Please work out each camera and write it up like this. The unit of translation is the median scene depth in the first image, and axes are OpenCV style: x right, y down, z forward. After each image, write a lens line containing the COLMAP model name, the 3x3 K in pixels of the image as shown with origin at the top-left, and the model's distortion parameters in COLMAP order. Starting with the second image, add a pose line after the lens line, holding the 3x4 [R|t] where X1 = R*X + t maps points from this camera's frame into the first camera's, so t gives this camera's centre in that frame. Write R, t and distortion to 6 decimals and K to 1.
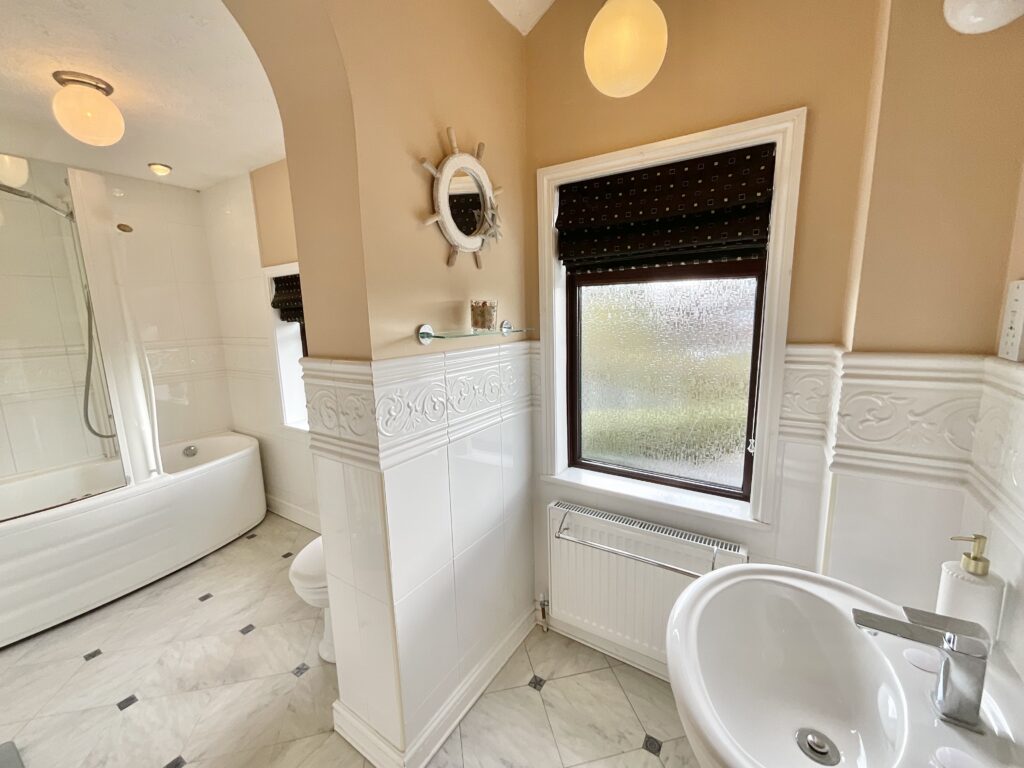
lens RADIAL K [[415.6, 0, 518.9], [0, 415.6, 383.1], [0, 0, 1]] dist [-0.001766, -0.000649]
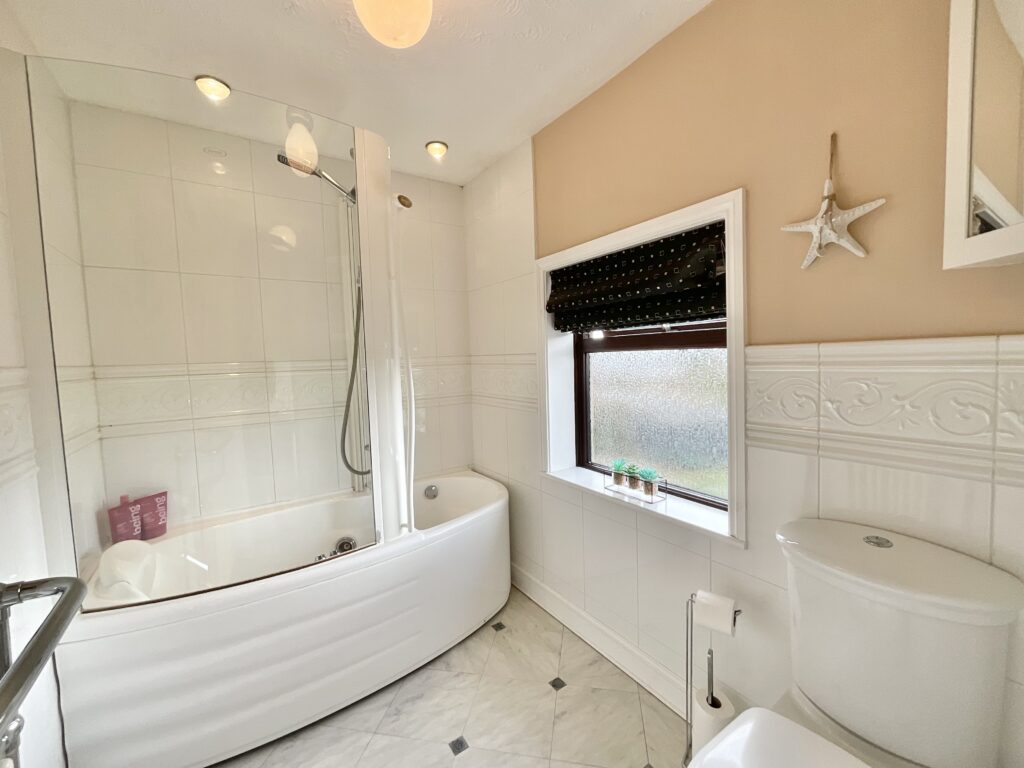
lens RADIAL K [[415.6, 0, 509.6], [0, 415.6, 381.1], [0, 0, 1]] dist [-0.001766, -0.000649]
pose [[0.913000, 0.022845, -0.407320, -0.352037], [-0.059764, 0.995149, -0.078144, 0.001271], [0.403559, 0.095688, 0.909936, 0.319898]]
